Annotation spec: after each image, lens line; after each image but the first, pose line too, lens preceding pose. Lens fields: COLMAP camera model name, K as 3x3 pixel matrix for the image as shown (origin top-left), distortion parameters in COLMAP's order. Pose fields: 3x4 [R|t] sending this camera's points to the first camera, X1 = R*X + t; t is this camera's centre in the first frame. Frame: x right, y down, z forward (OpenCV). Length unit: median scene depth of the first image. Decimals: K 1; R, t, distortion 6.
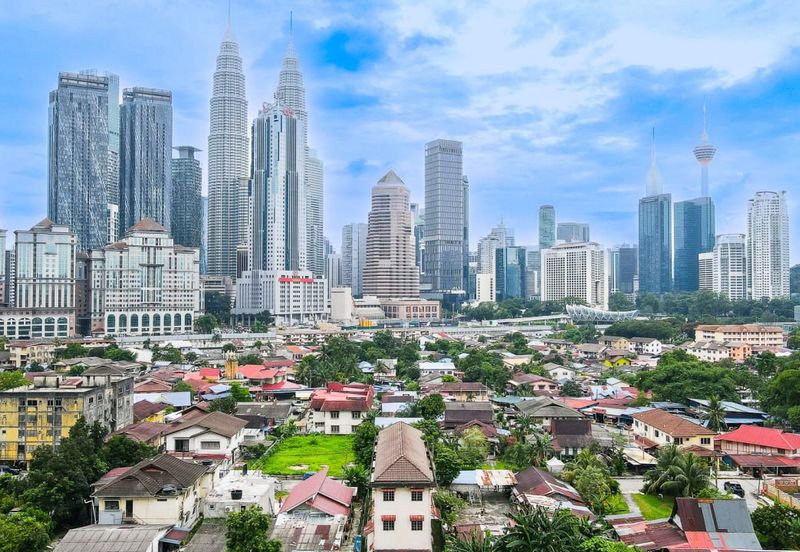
lens RADIAL K [[740.5, 0, 400.0], [0, 740.5, 276.0], [0, 0, 1]] dist [-0.001897, -0.010969]
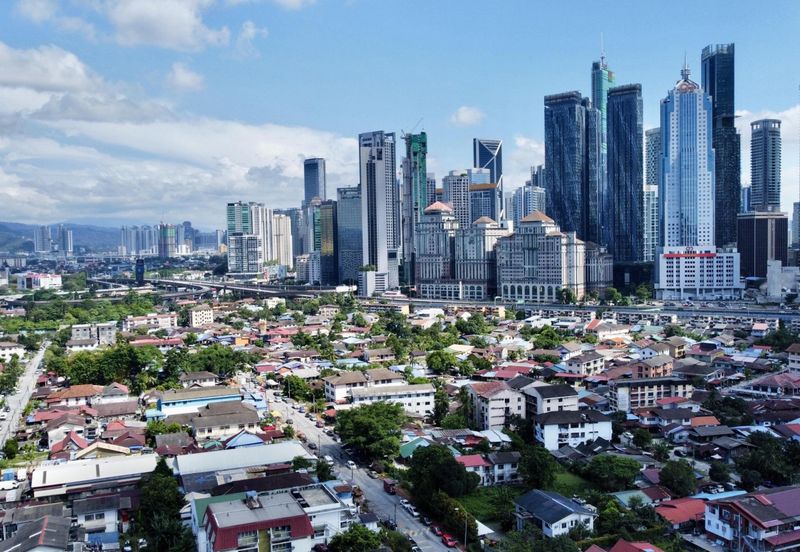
lens RADIAL K [[740.5, 0, 400.0], [0, 740.5, 276.0], [0, 0, 1]] dist [-0.001897, -0.010969]
pose [[0.360300, 0.033846, -0.932222, 0.787470], [0.044684, 0.997568, 0.053489, -0.045420], [0.931766, -0.060928, 0.357911, 0.312257]]
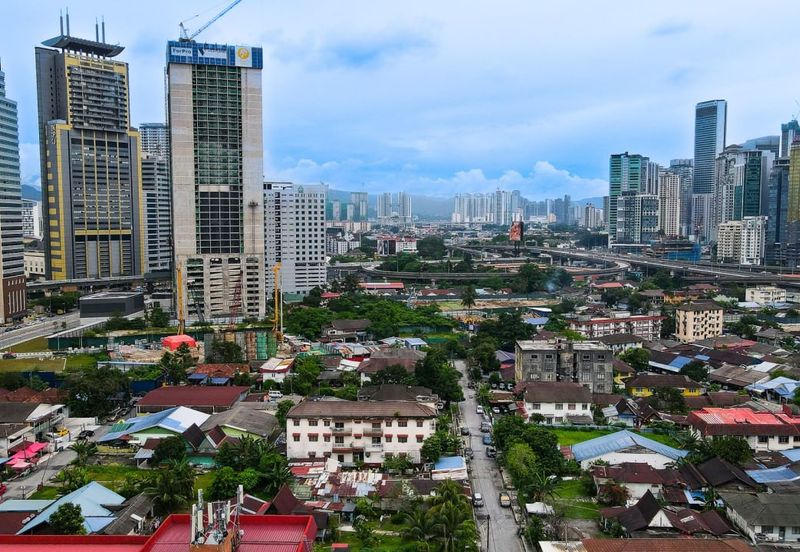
lens RADIAL K [[740.5, 0, 400.0], [0, 740.5, 276.0], [0, 0, 1]] dist [-0.001897, -0.010969]
pose [[-0.061231, 0.079878, -0.994922, 0.641139], [0.024467, 0.996613, 0.078508, -0.040662], [0.997824, -0.019536, -0.062978, 0.288082]]
